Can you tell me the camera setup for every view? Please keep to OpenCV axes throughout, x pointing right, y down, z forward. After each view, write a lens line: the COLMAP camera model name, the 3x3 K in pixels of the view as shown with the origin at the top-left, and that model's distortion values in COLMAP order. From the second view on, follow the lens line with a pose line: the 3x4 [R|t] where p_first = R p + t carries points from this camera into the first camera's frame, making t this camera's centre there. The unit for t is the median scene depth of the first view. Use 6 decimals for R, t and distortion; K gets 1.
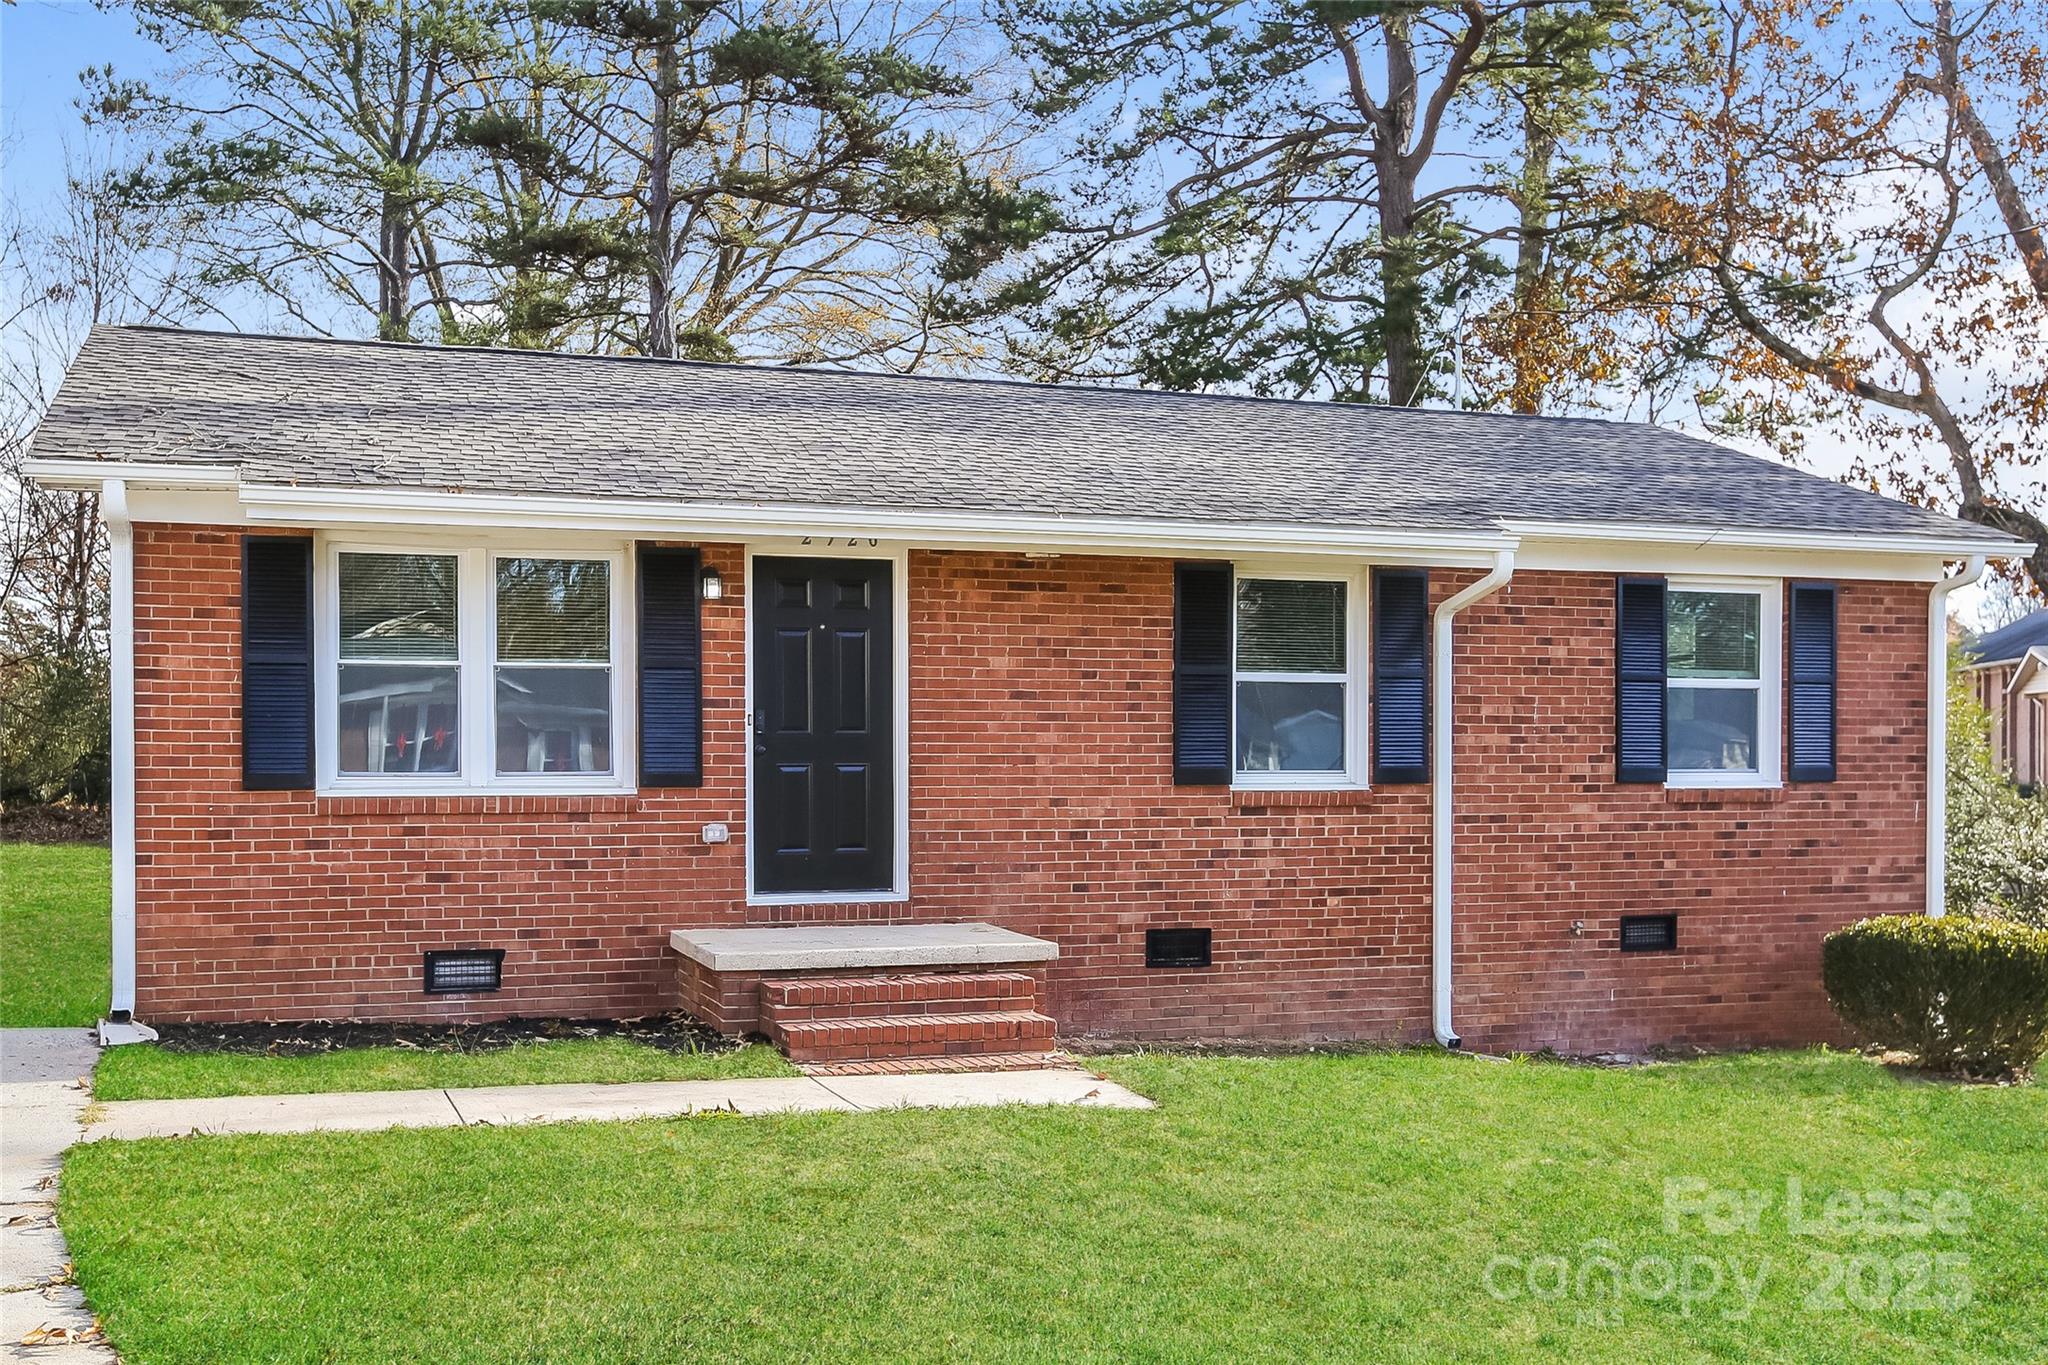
lens RADIAL K [[1672.3, 0, 1021.1], [0, 1672.3, 774.5], [0, 0, 1]] dist [0.006073, -0.009739]
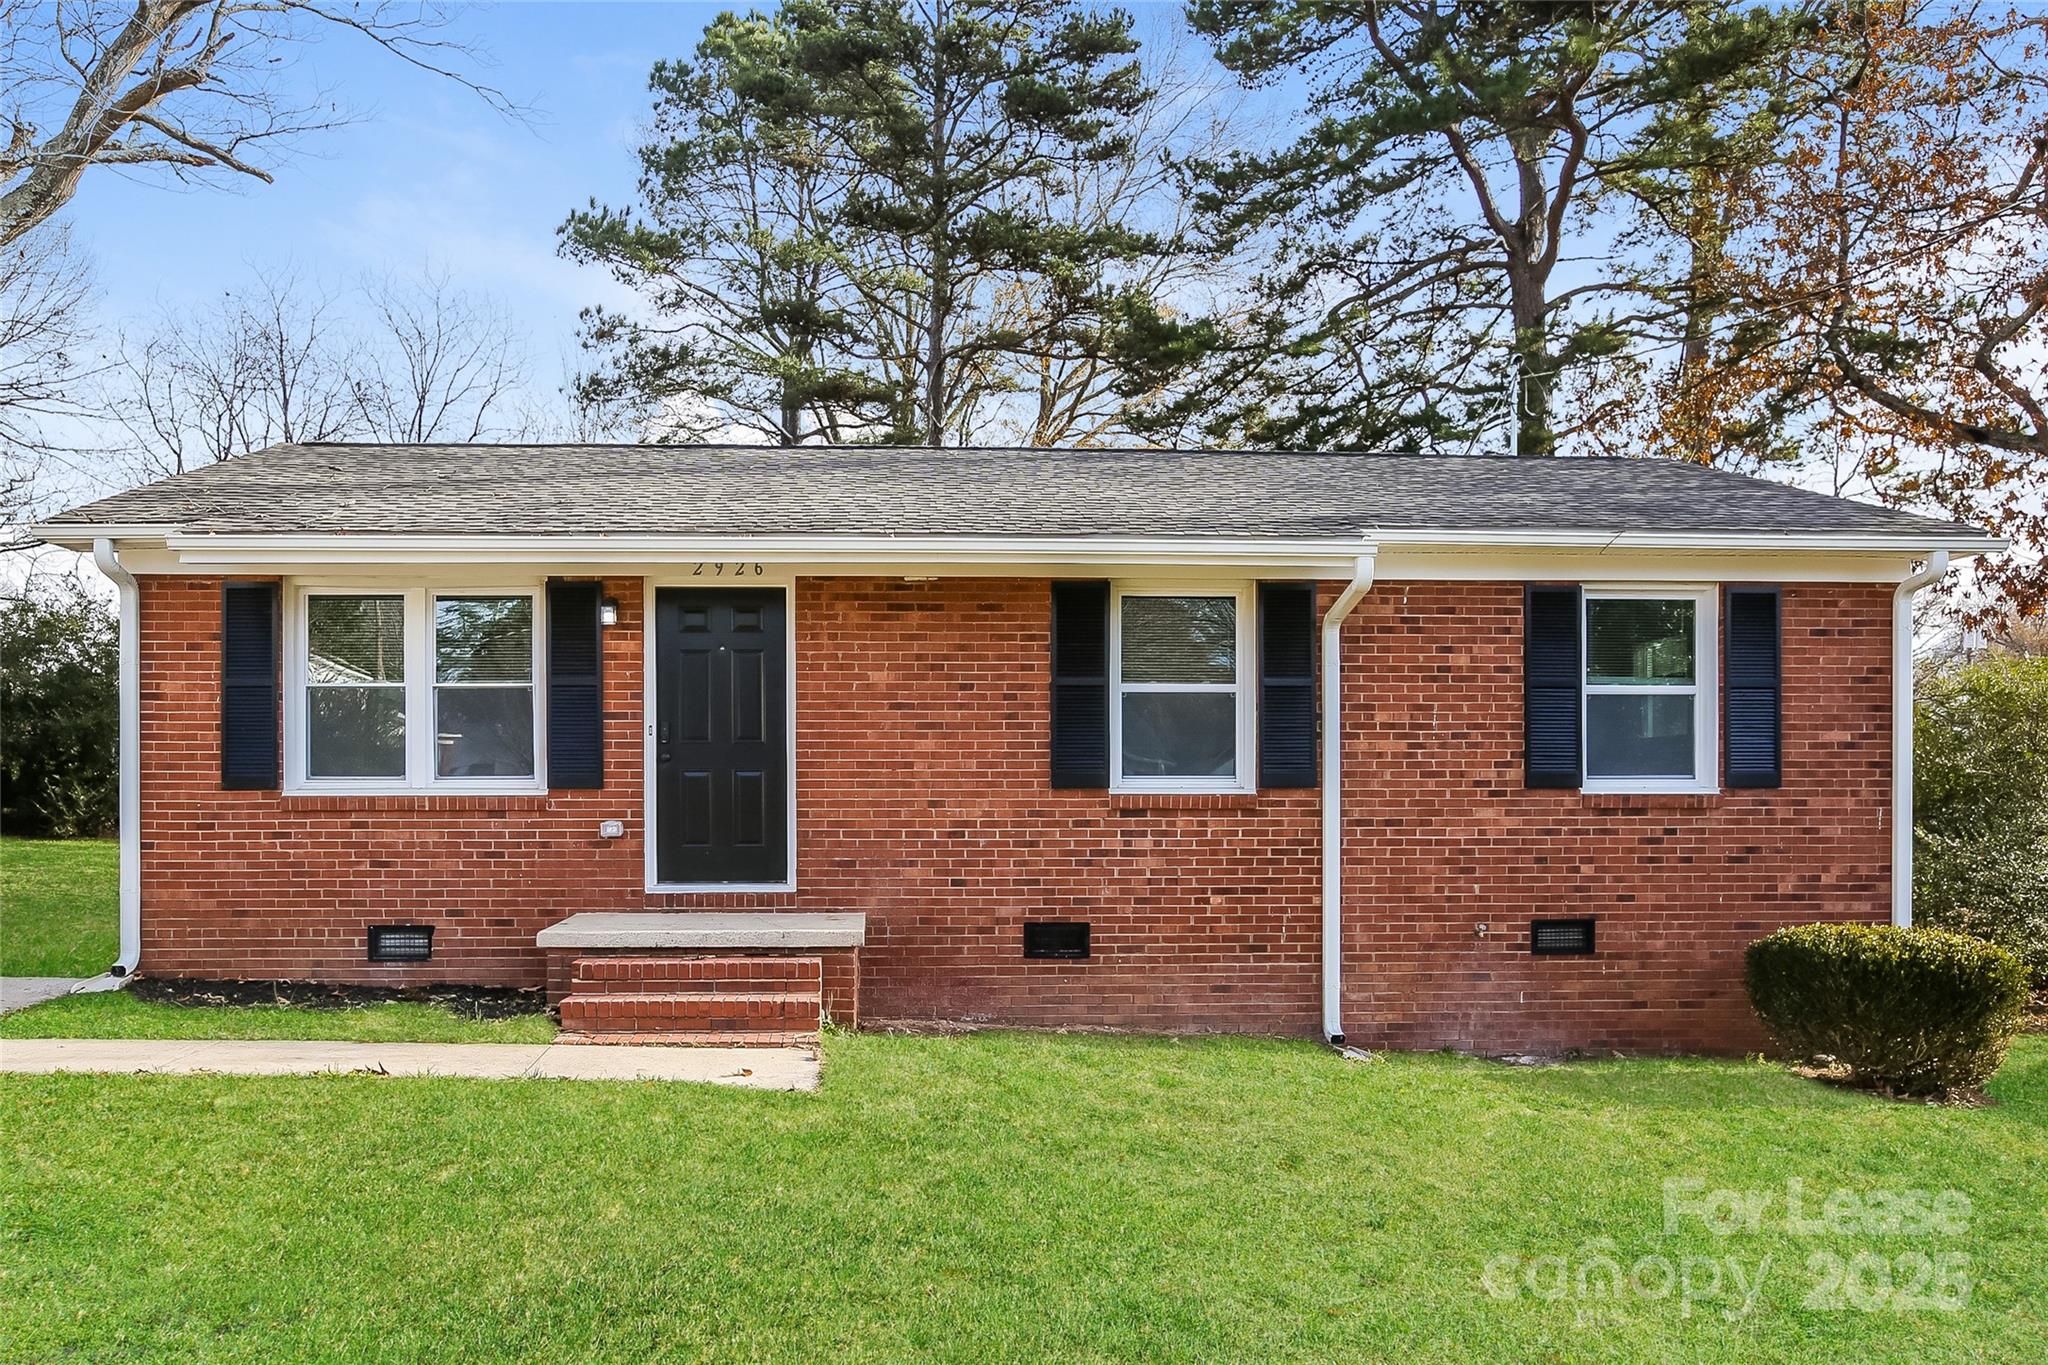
lens RADIAL K [[1292.2, 0, 1017.1], [0, 1292.2, 804.1], [0, 0, 1]] dist [-0.033875, 0.028463]
pose [[0.971762, -0.002453, -0.235952, 0.258610], [0.000735, 0.999973, -0.007369, 0.021811], [0.235964, 0.006988, 0.971737, 0.183316]]
